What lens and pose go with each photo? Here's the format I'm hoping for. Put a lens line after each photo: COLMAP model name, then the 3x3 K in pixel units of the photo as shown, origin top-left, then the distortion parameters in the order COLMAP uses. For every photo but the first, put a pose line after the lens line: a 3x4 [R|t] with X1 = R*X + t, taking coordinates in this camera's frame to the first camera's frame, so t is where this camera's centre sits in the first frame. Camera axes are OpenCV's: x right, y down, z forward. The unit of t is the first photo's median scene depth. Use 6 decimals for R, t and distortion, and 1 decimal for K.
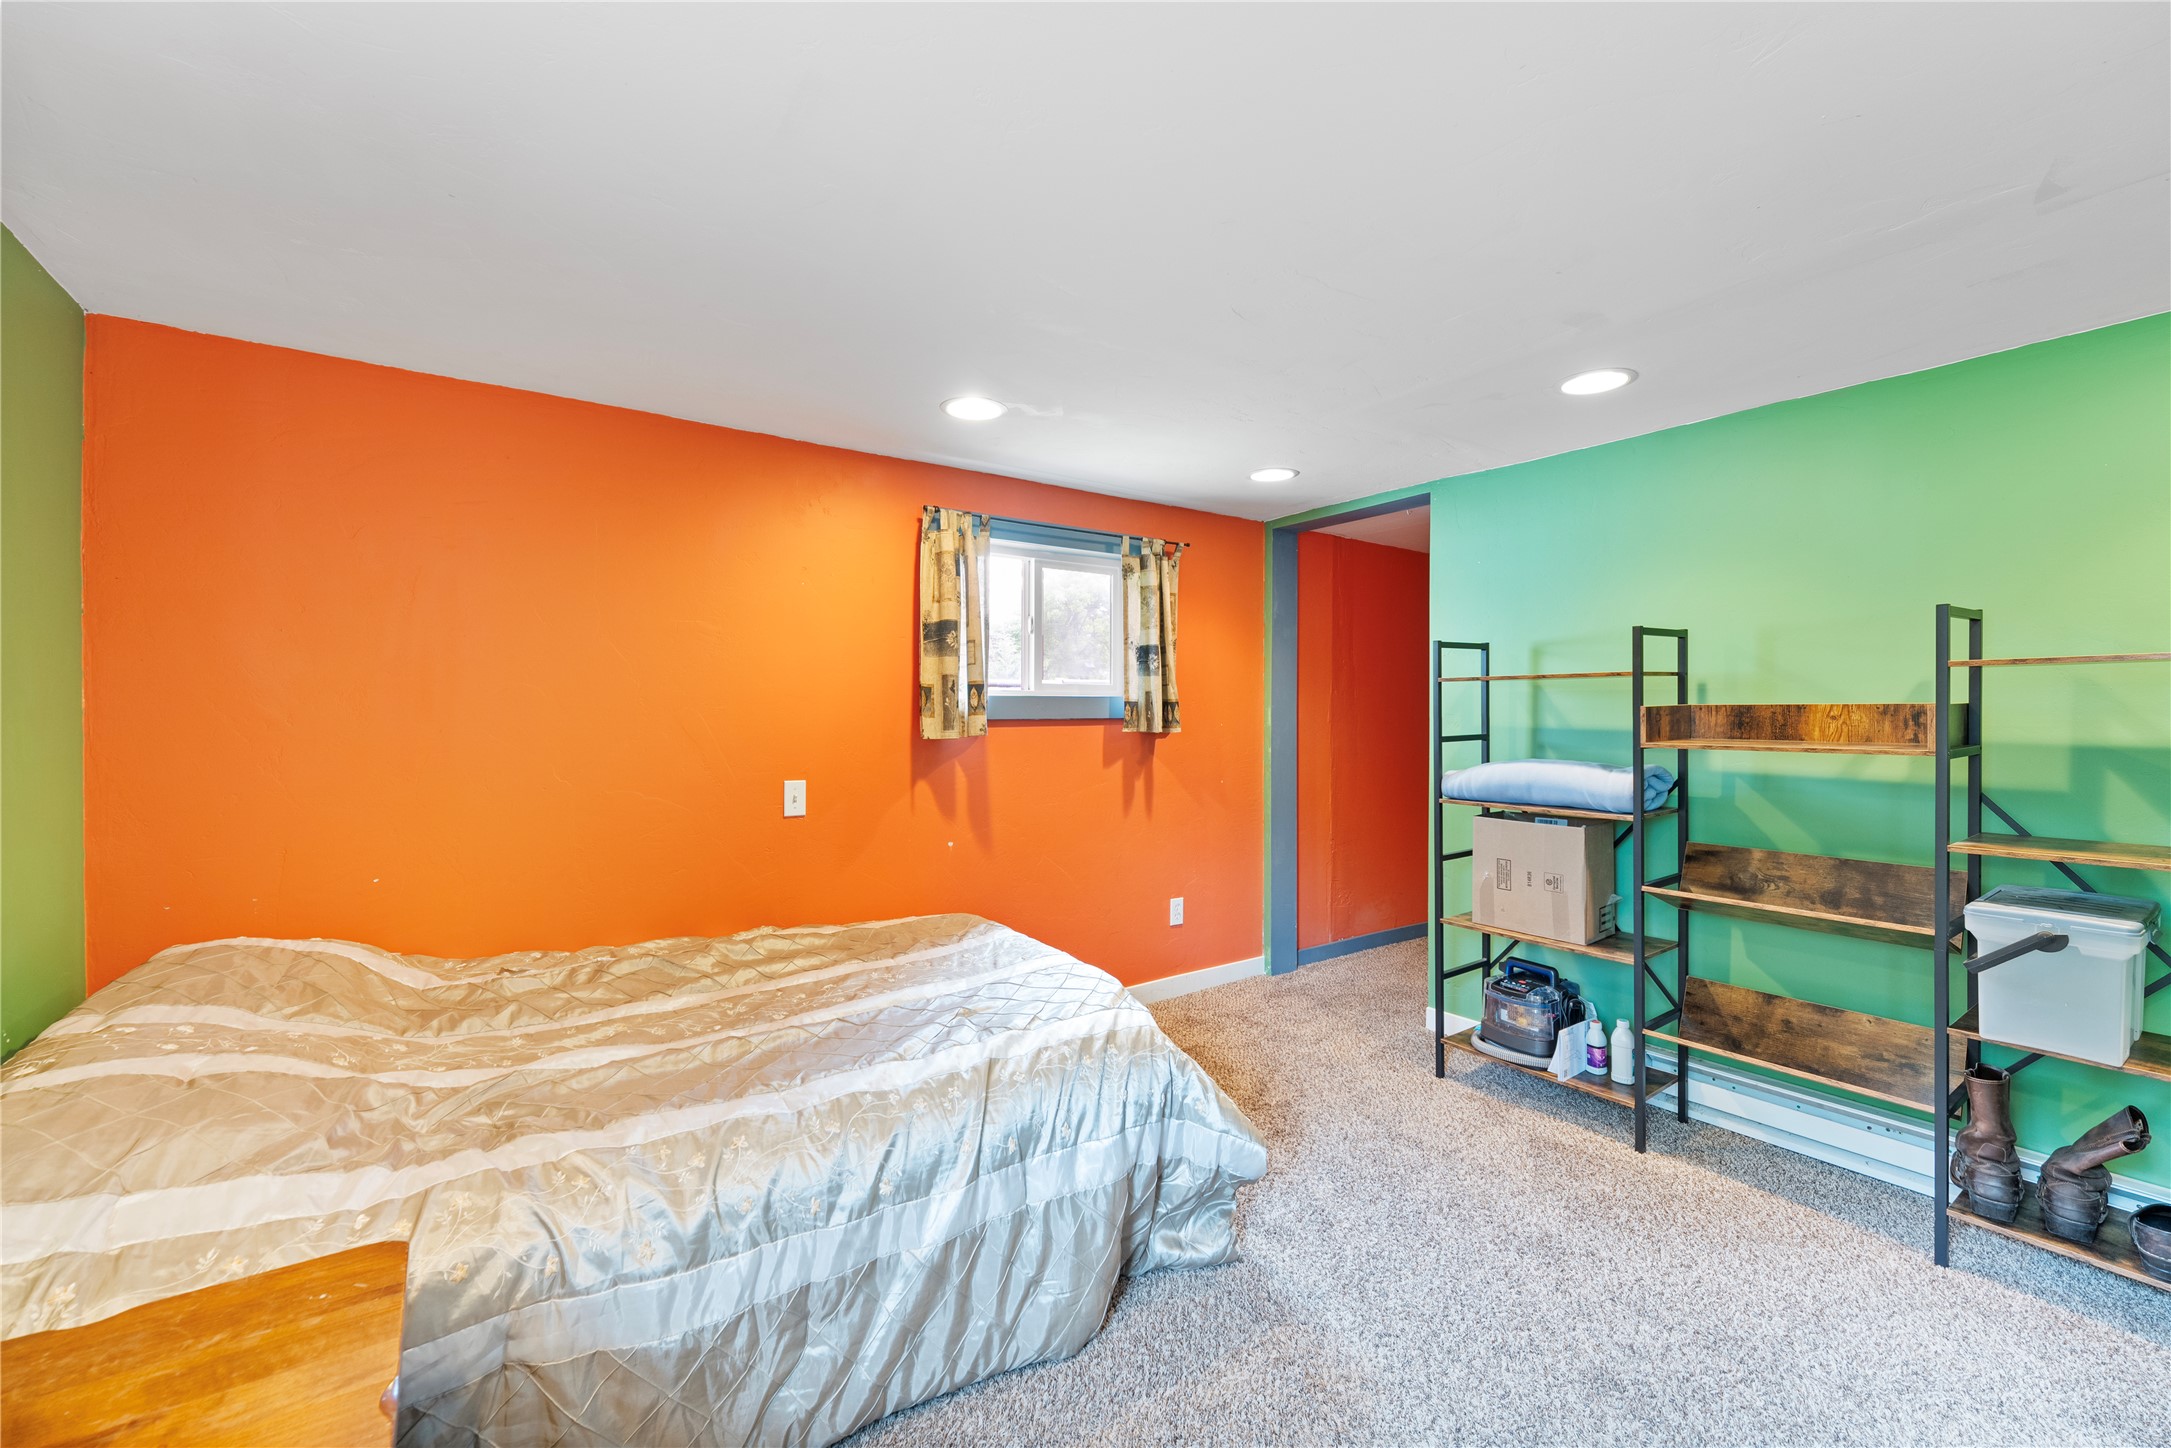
lens RADIAL K [[895.9, 0, 1078.1], [0, 895.9, 711.0], [0, 0, 1]] dist [0.000115, -0.000637]
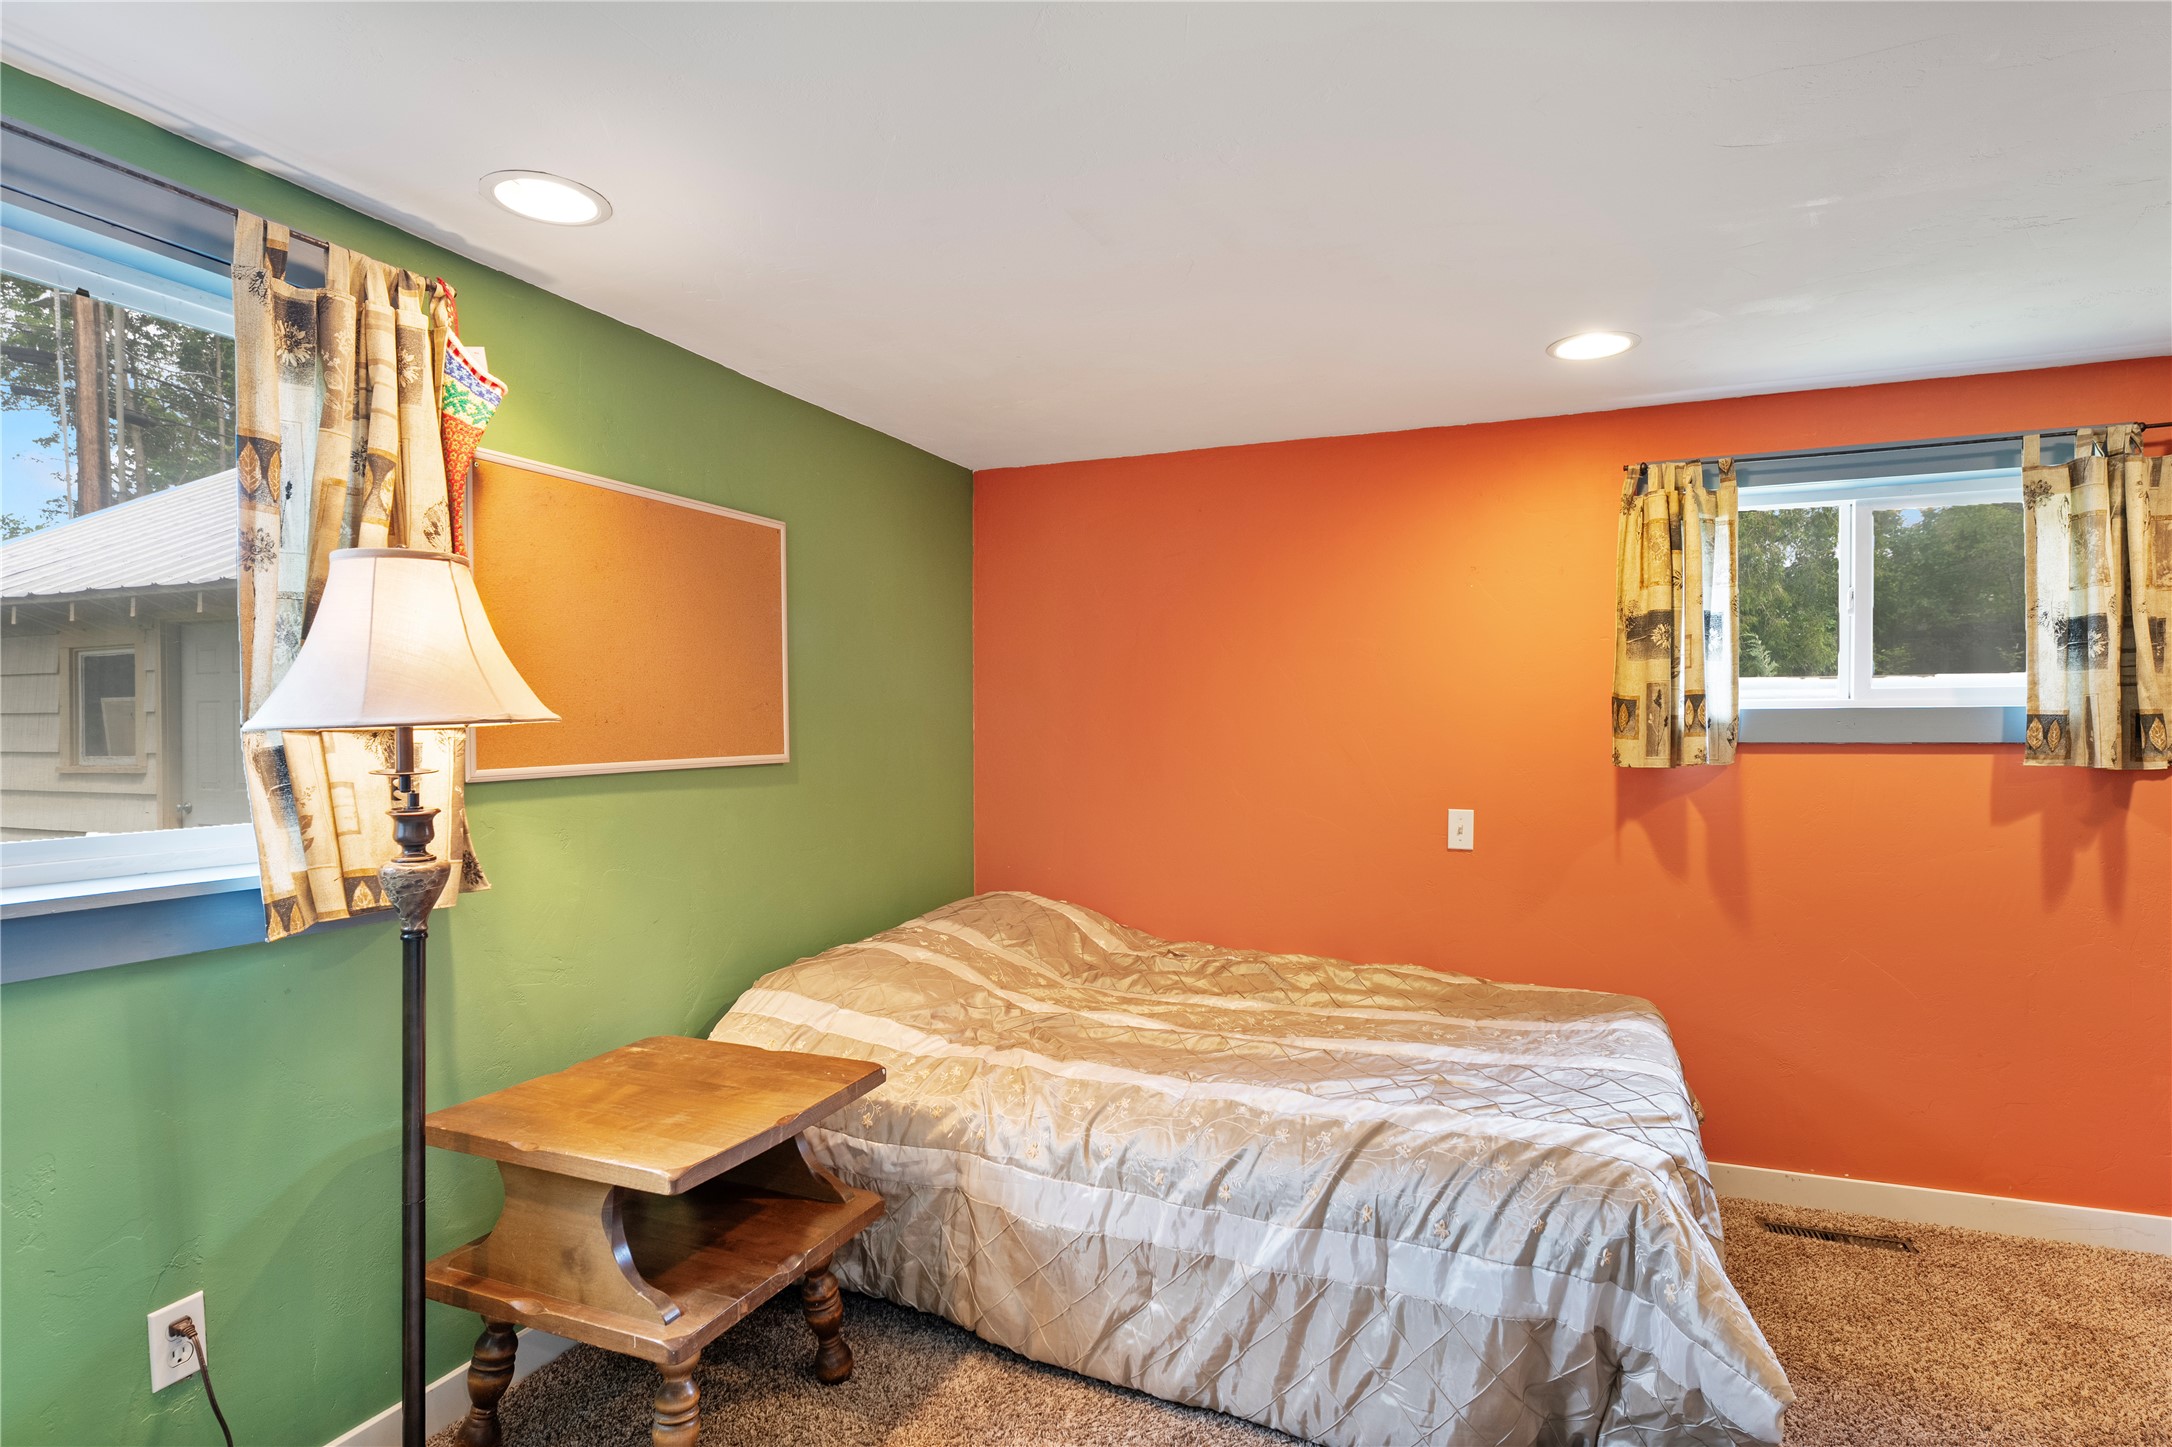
lens RADIAL K [[1141.8, 0, 1086.0], [0, 1141.8, 723.5], [0, 0, 1]] dist [0.003334, 0.000206]
pose [[0.533216, -0.002407, -0.845975, 0.654548], [0.002001, 0.999997, -0.001584, -0.008828], [0.845976, -0.000848, 0.533220, 0.124619]]
